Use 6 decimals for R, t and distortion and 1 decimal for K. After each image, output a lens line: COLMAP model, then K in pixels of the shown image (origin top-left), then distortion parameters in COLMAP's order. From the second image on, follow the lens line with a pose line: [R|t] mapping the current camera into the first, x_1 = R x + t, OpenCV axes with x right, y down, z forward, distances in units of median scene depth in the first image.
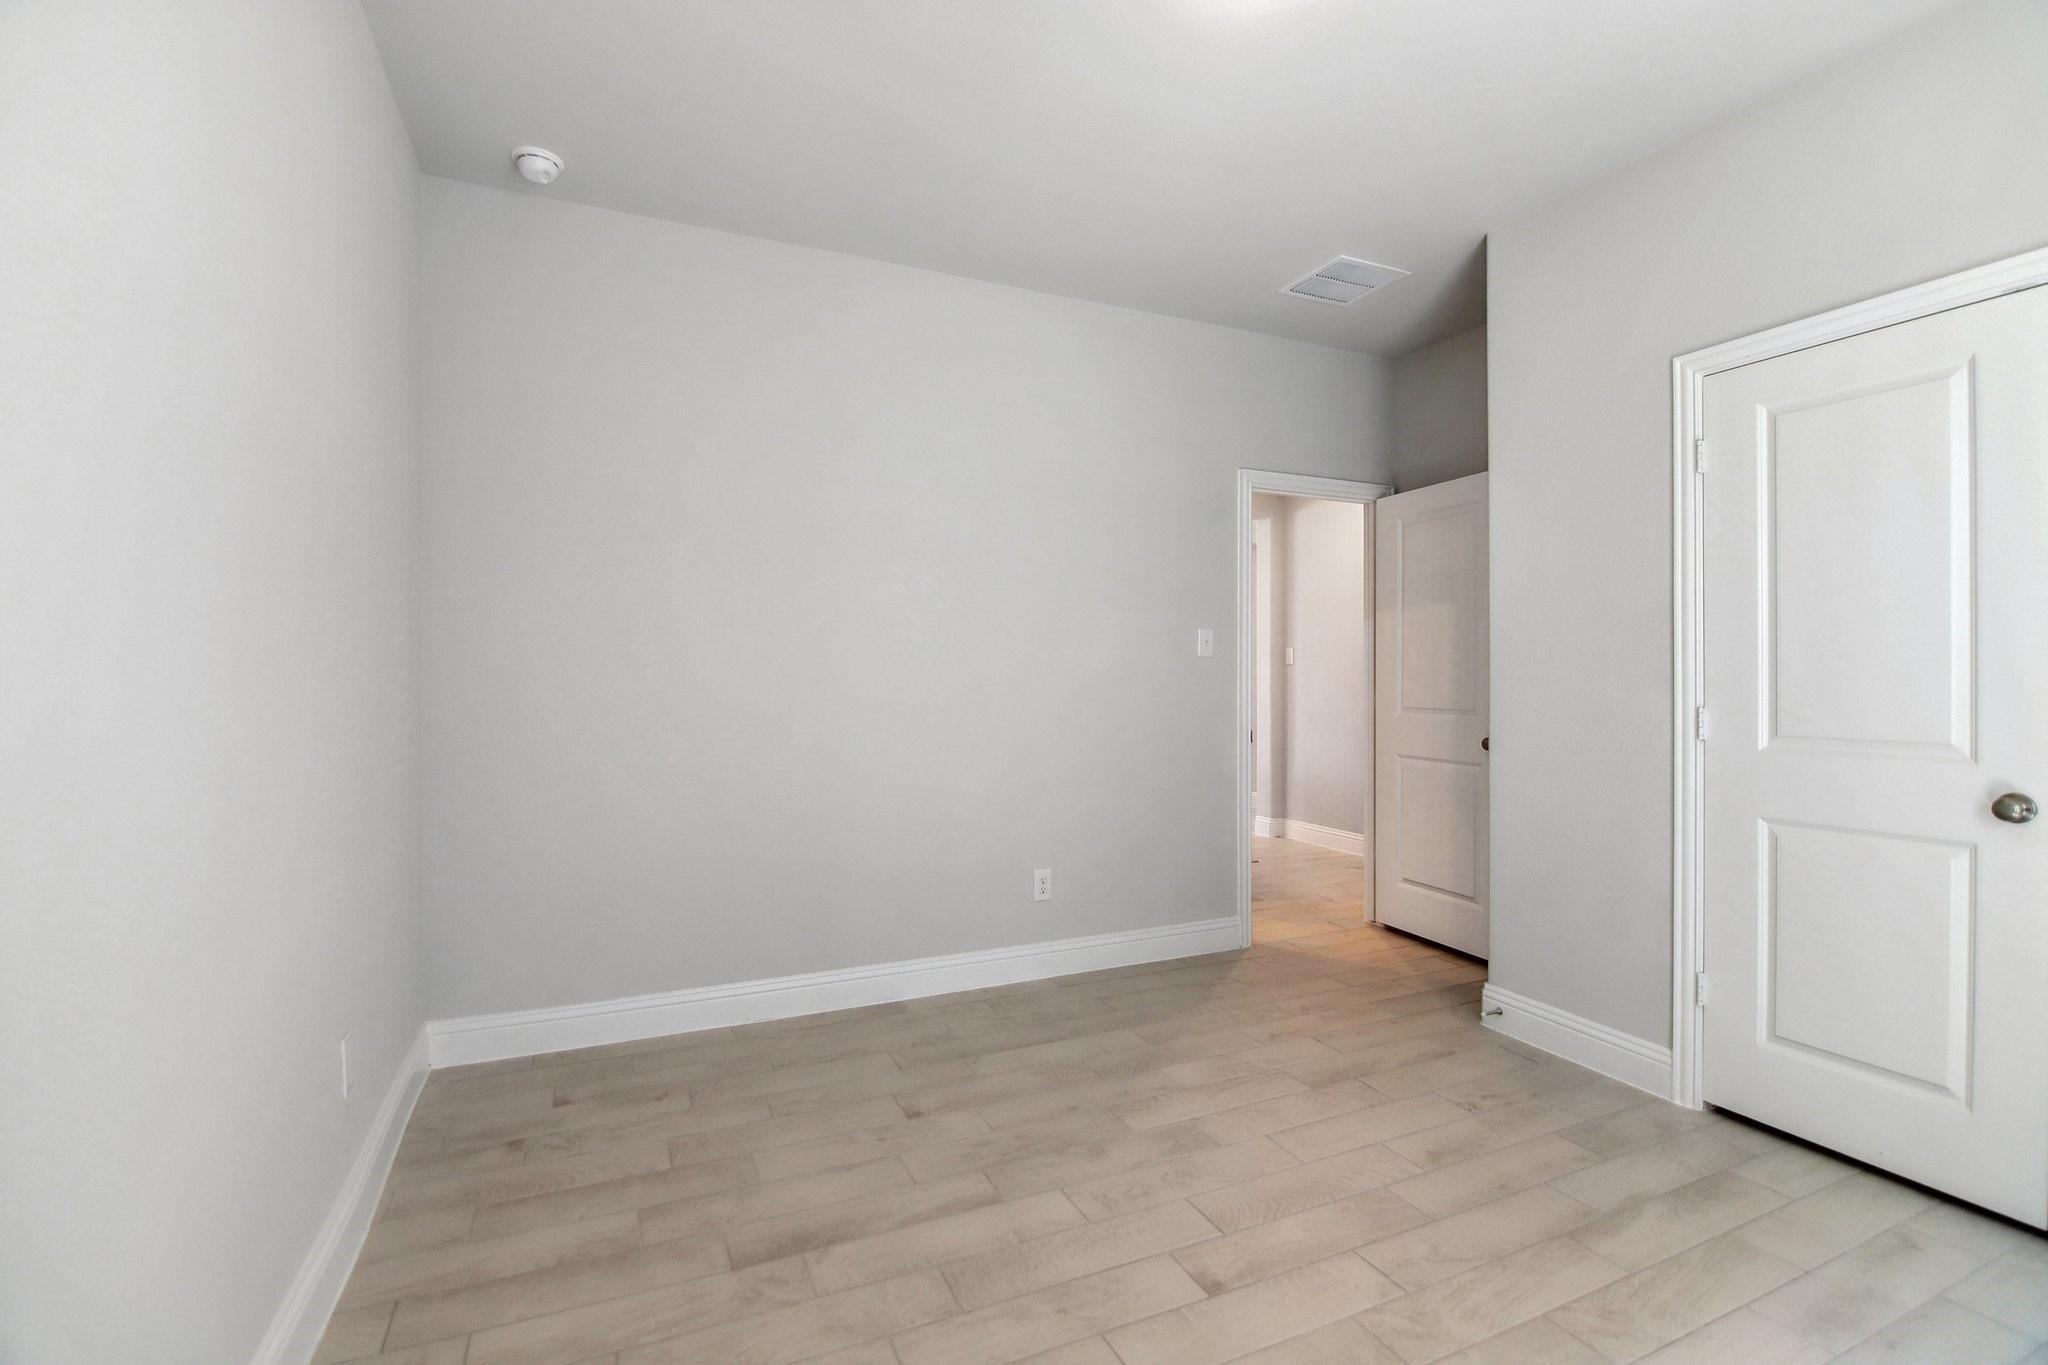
lens RADIAL K [[942.9, 0, 1035.3], [0, 942.9, 670.9], [0, 0, 1]] dist [-0.002584, -0.000374]
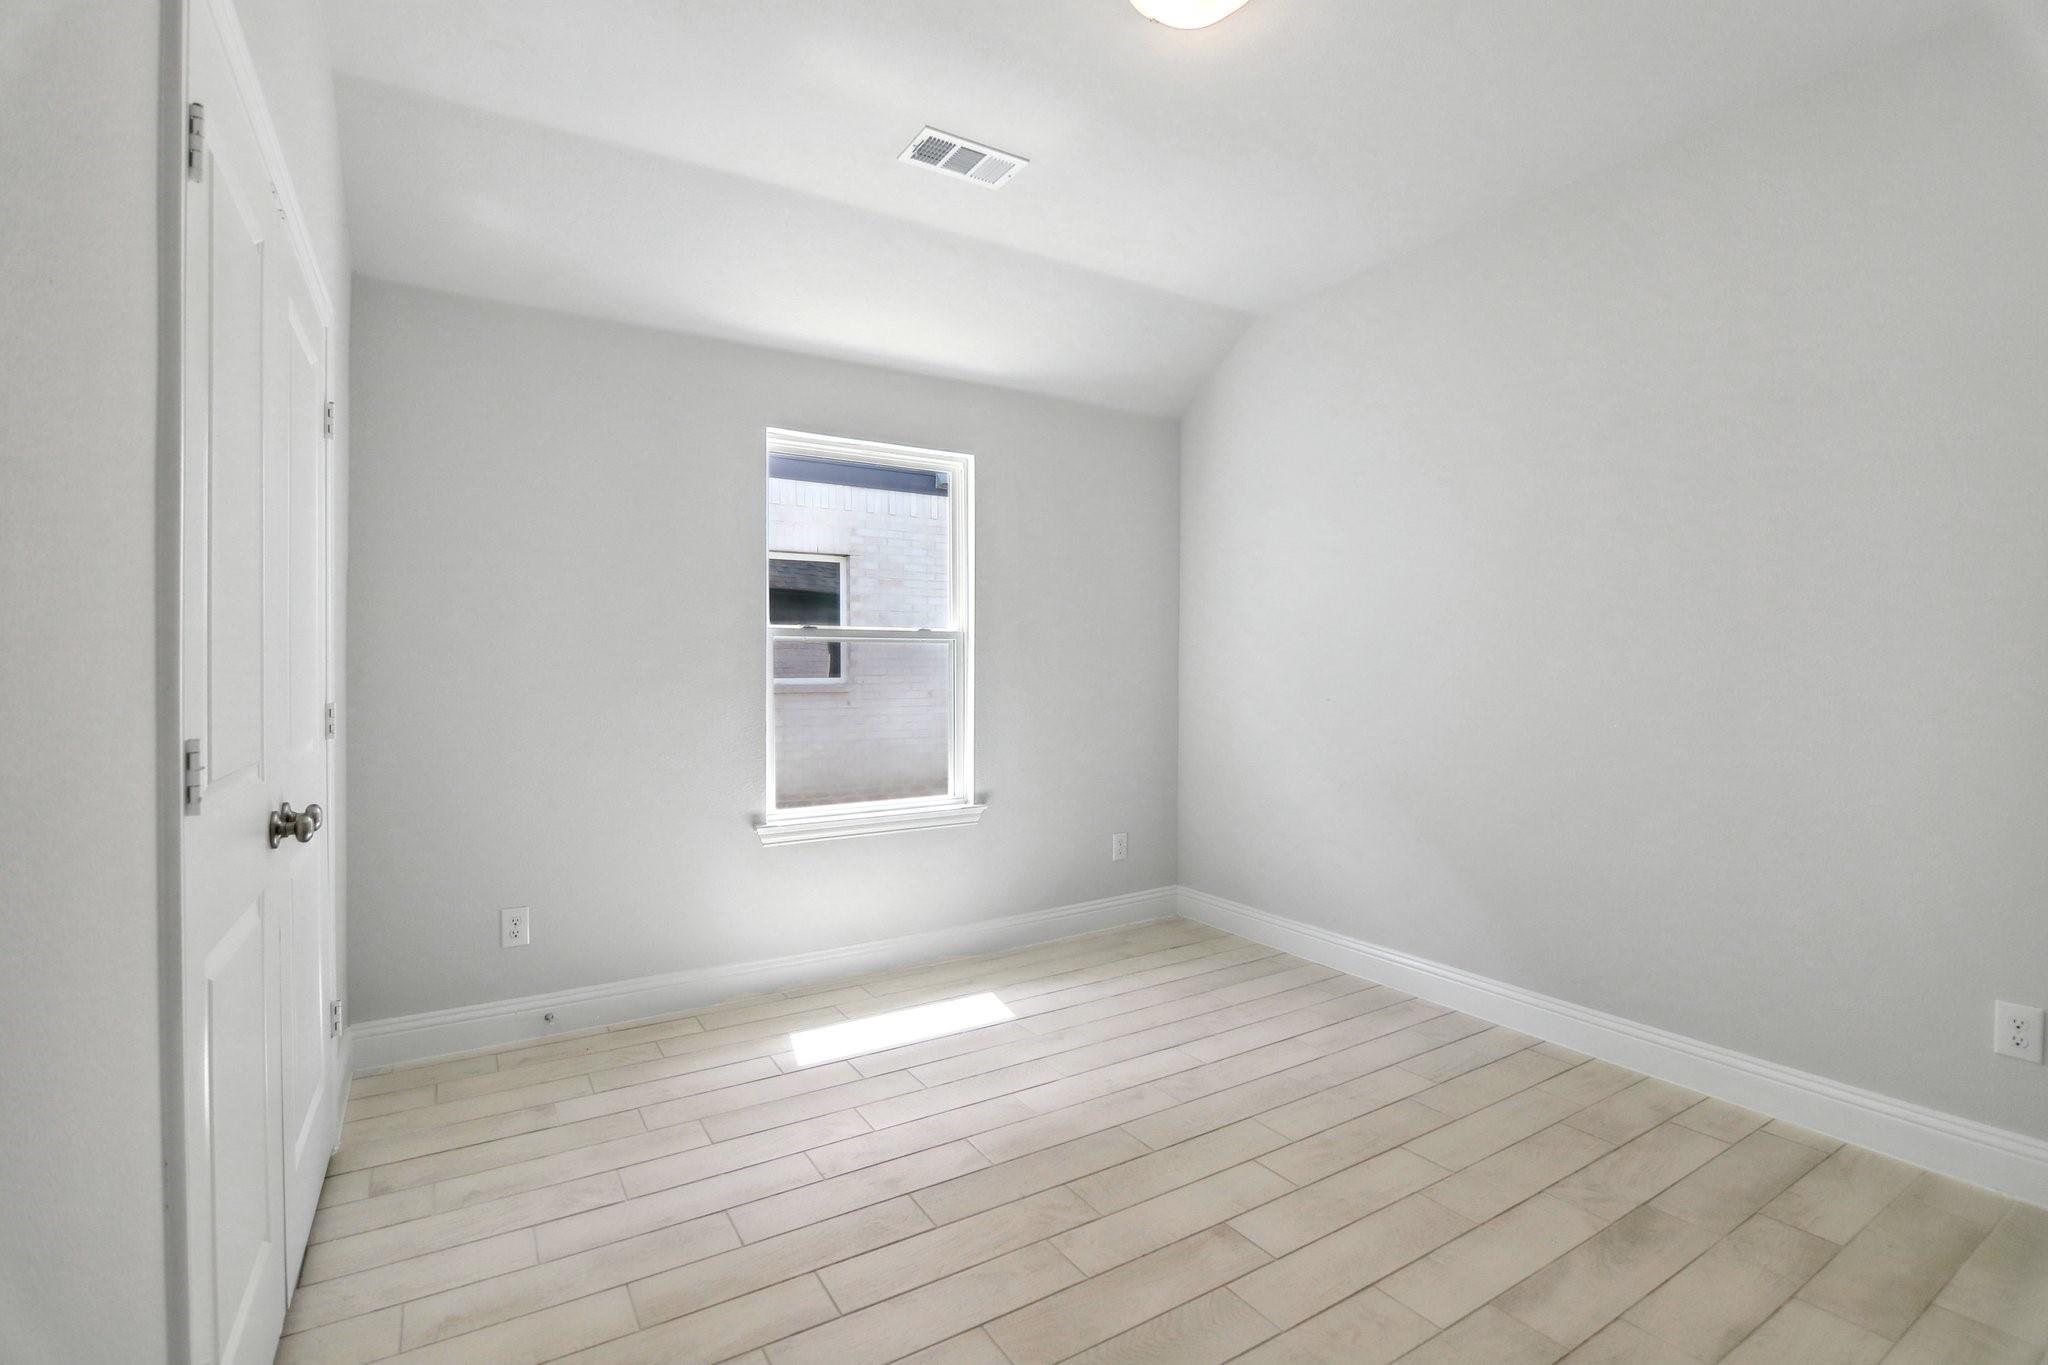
lens RADIAL K [[942.9, 0, 1035.3], [0, 942.9, 670.9], [0, 0, 1]] dist [-0.002584, -0.000374]
pose [[-0.991381, 0.002736, -0.130983, 0.476571], [0.003335, 0.999985, -0.004352, 0.010622], [0.130969, -0.004752, -0.991375, 1.798966]]
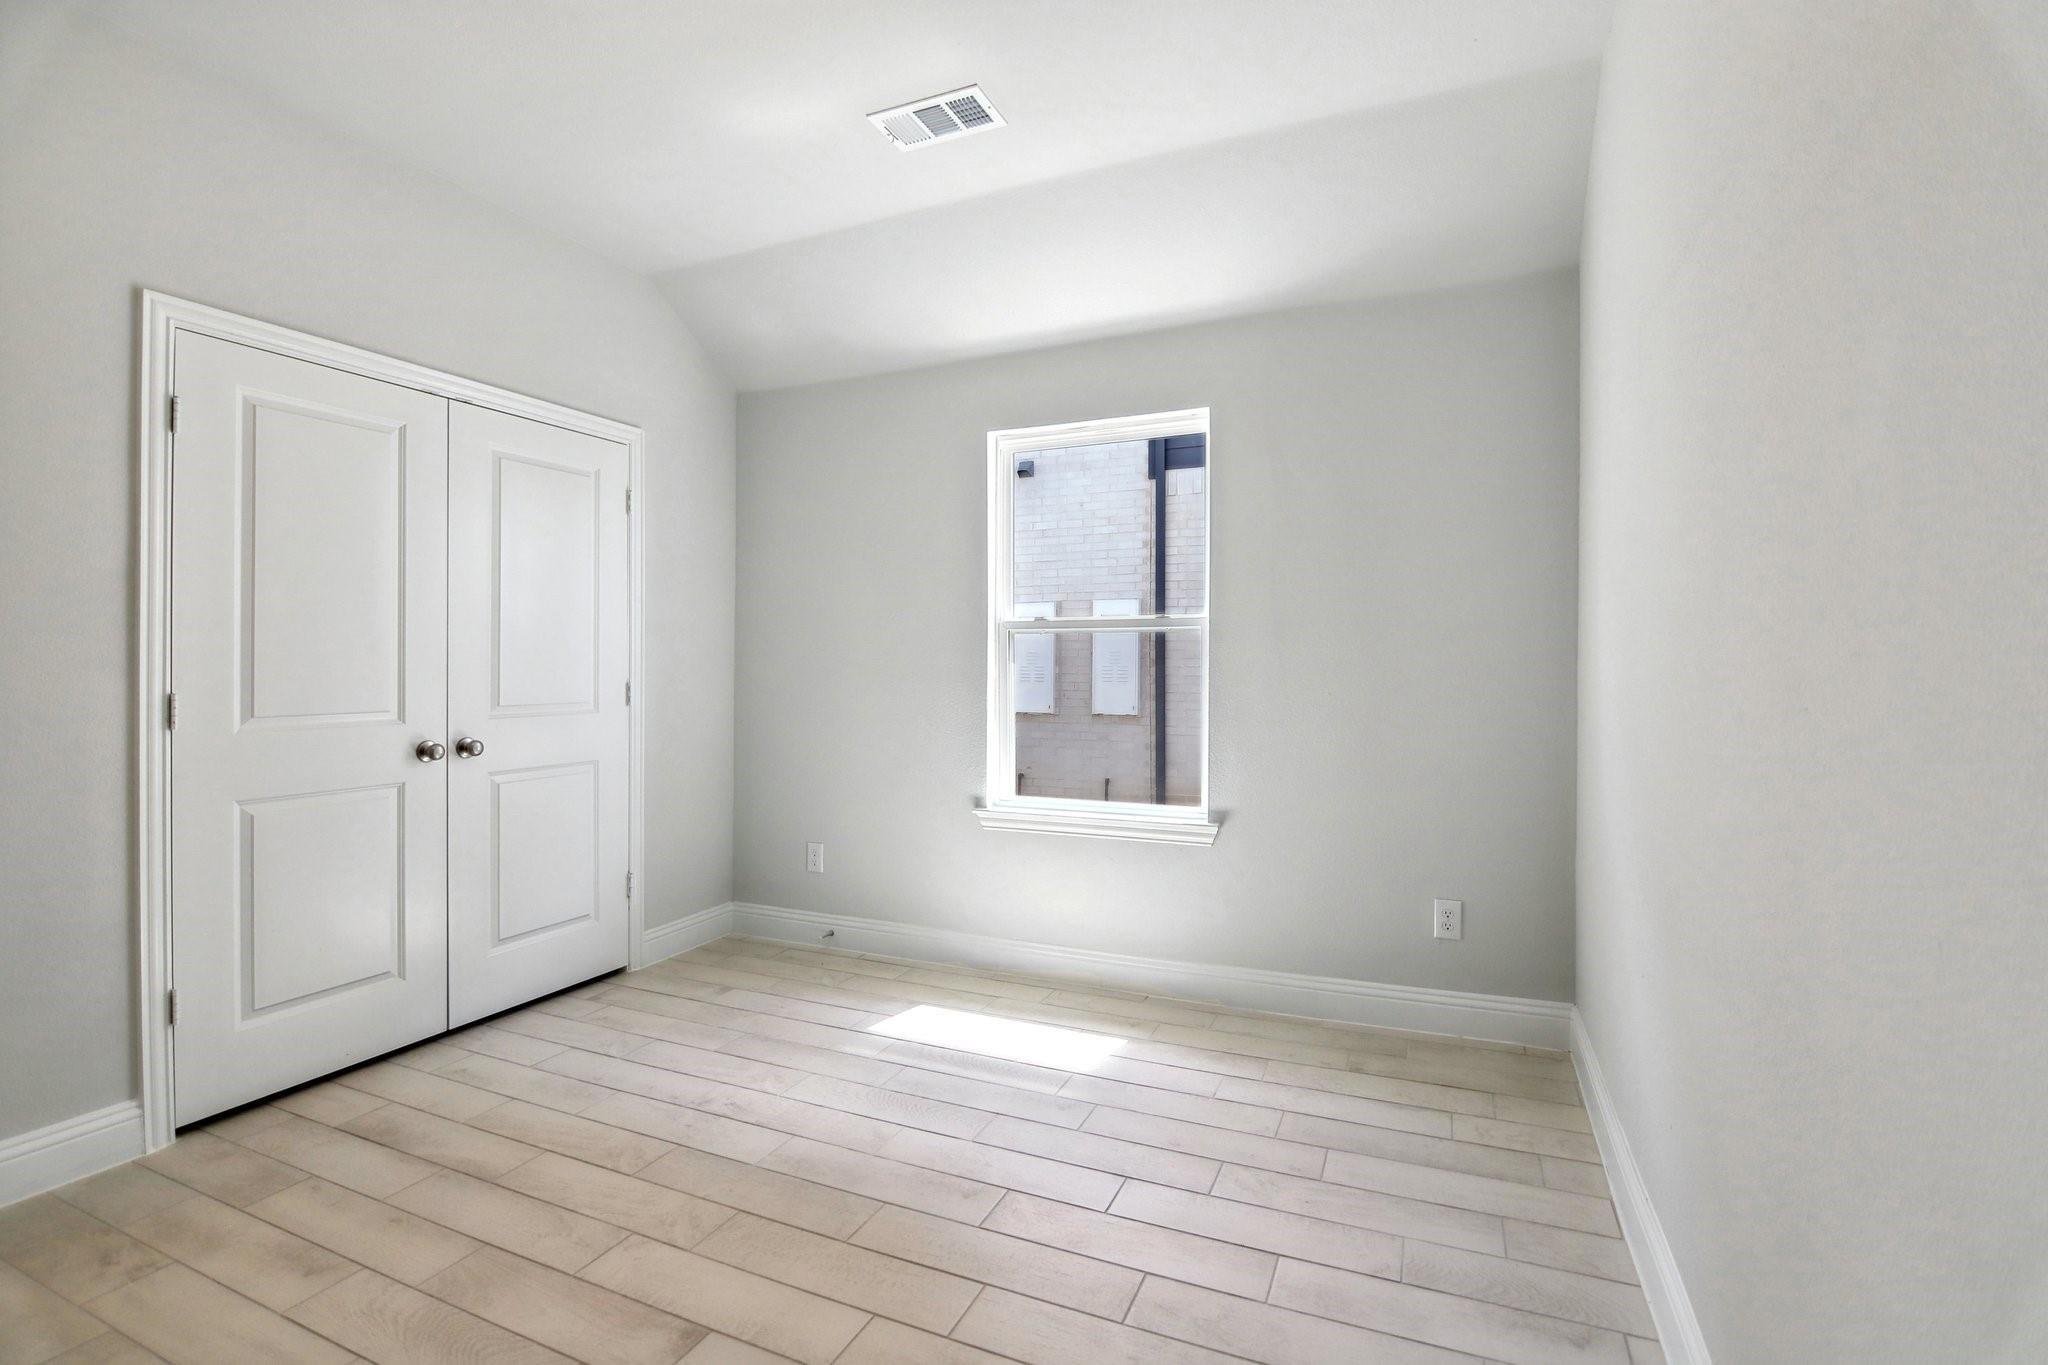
lens RADIAL K [[942.9, 0, 1035.3], [0, 942.9, 670.9], [0, 0, 1]] dist [-0.002584, -0.000374]
pose [[-0.660916, -0.006619, 0.750430, -0.612549], [-0.005420, 0.999977, 0.004047, 0.011637], [-0.750440, -0.001393, -0.660937, 1.182140]]
